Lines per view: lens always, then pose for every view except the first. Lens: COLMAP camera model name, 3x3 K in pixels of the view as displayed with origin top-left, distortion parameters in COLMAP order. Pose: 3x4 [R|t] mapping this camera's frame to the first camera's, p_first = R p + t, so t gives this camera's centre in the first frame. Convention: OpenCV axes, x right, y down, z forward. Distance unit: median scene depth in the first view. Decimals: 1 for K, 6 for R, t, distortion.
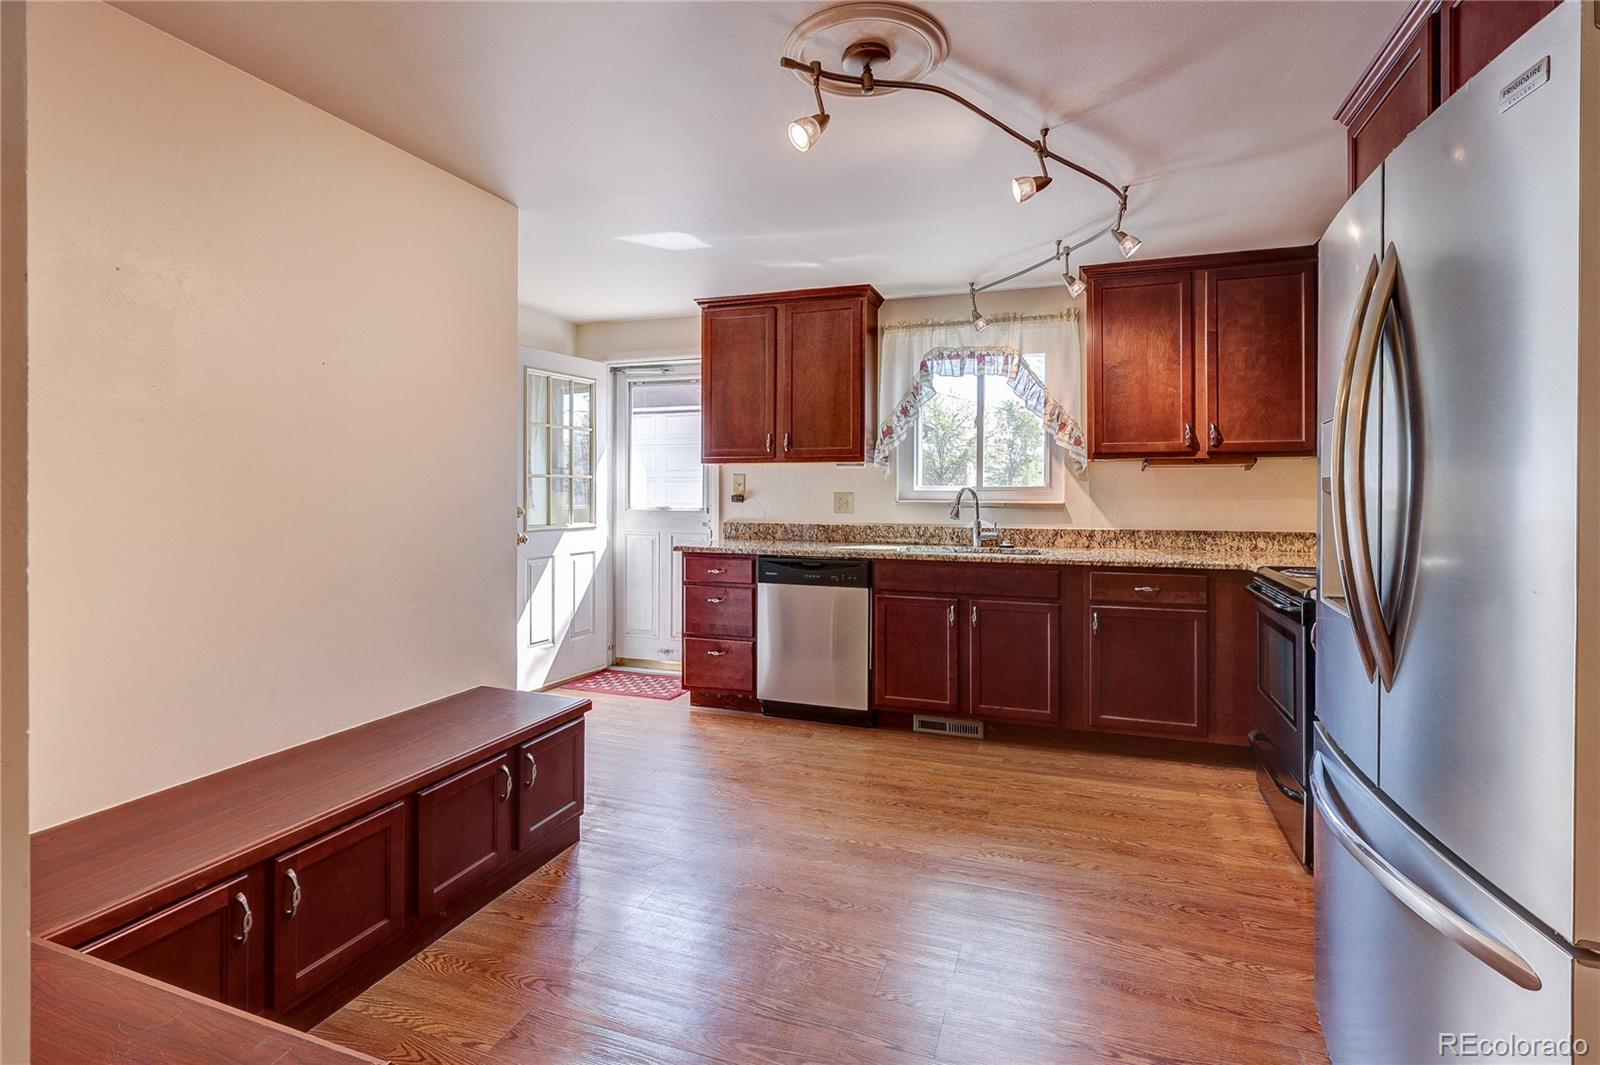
lens RADIAL K [[770.5, 0, 805.8], [0, 770.5, 490.2], [0, 0, 1]] dist [-0.000827, -0.000093]
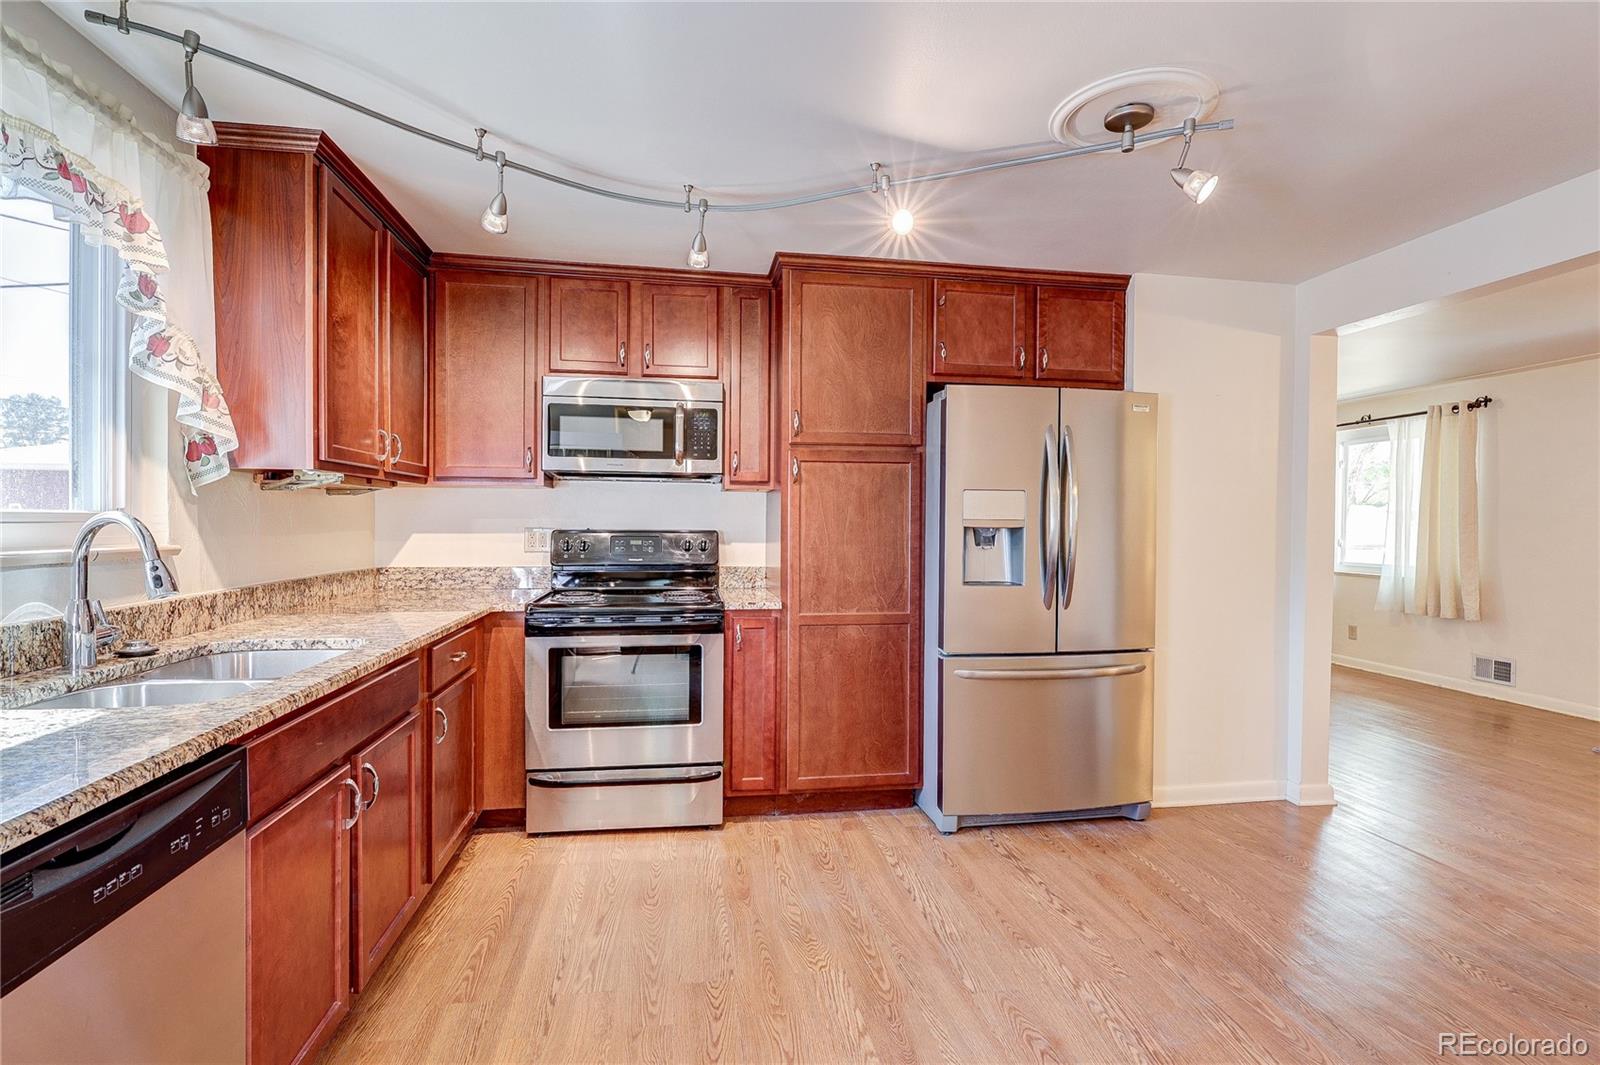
lens RADIAL K [[766.4, 0, 803.1], [0, 766.4, 529.1], [0, 0, 1]] dist [-0.000780, 0.000146]
pose [[-0.485025, -0.014893, 0.874374, -0.322956], [-0.009217, 0.999886, 0.011918, -0.004988], [-0.874452, -0.002278, -0.485107, 0.970247]]
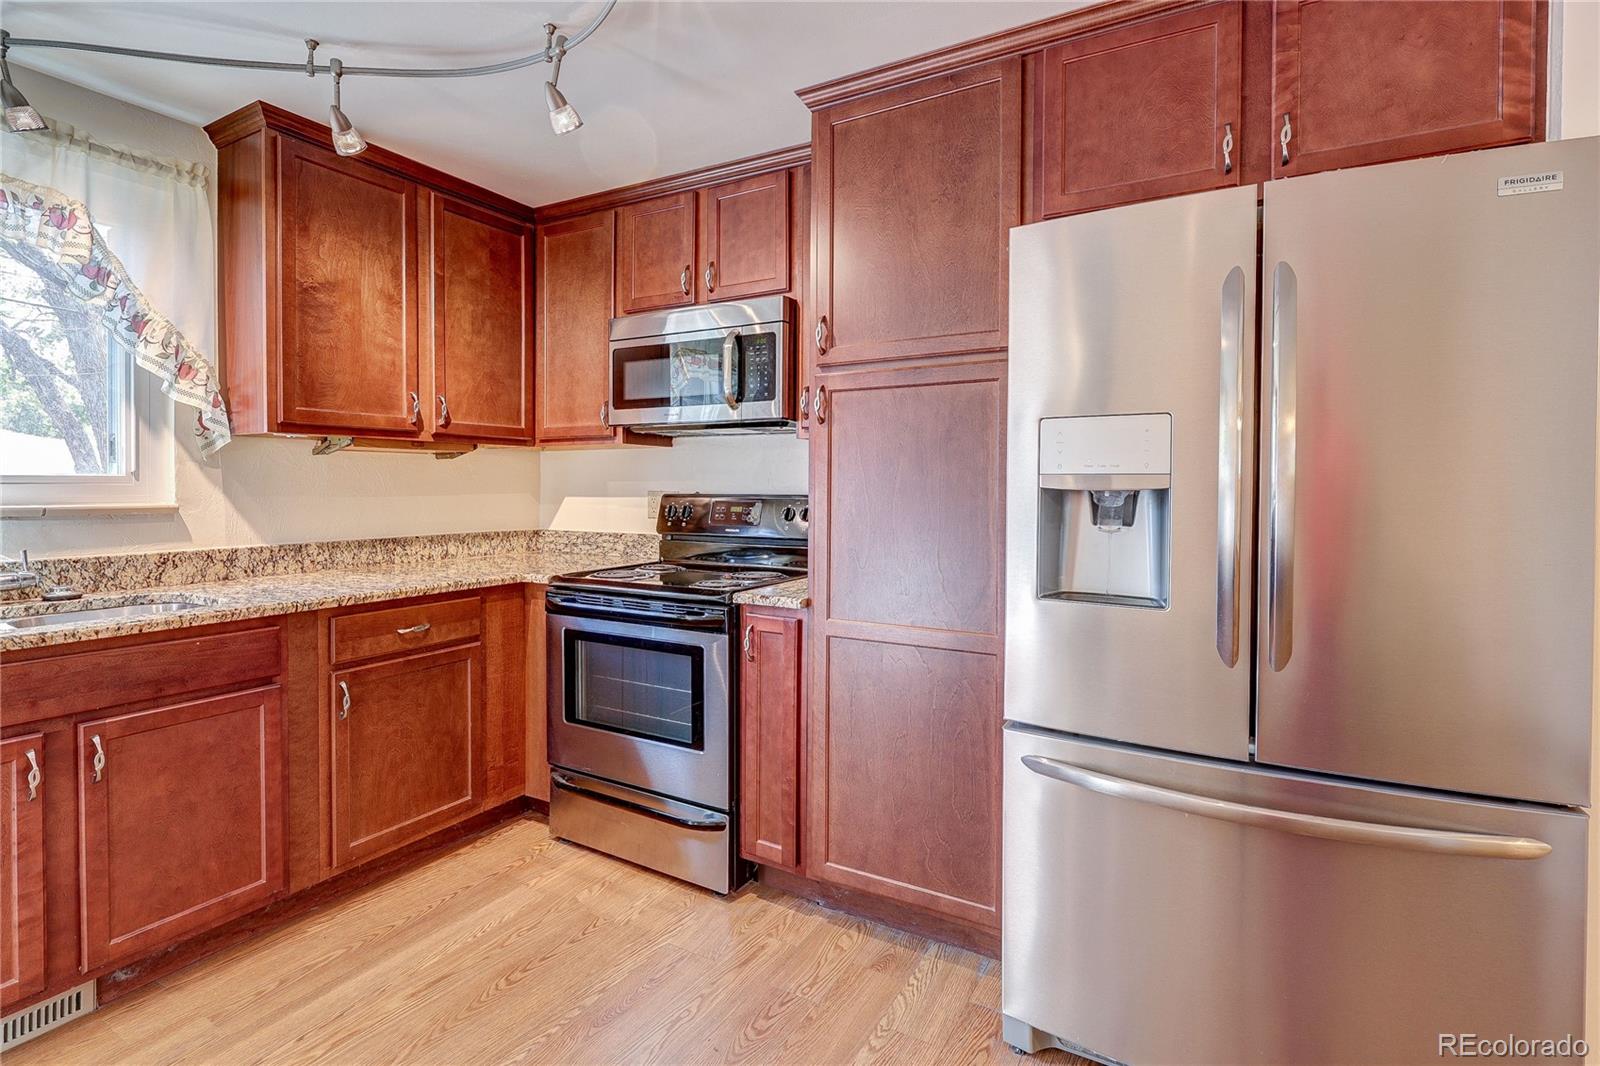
lens RADIAL K [[768.2, 0, 797.9], [0, 768.2, 494.5], [0, 0, 1]] dist [-0.003336, -0.000487]
pose [[0.179905, -0.013344, 0.983593, -0.149053], [-0.003819, 0.999891, 0.014264, -0.001558], [-0.983677, -0.006323, 0.179834, 0.493910]]
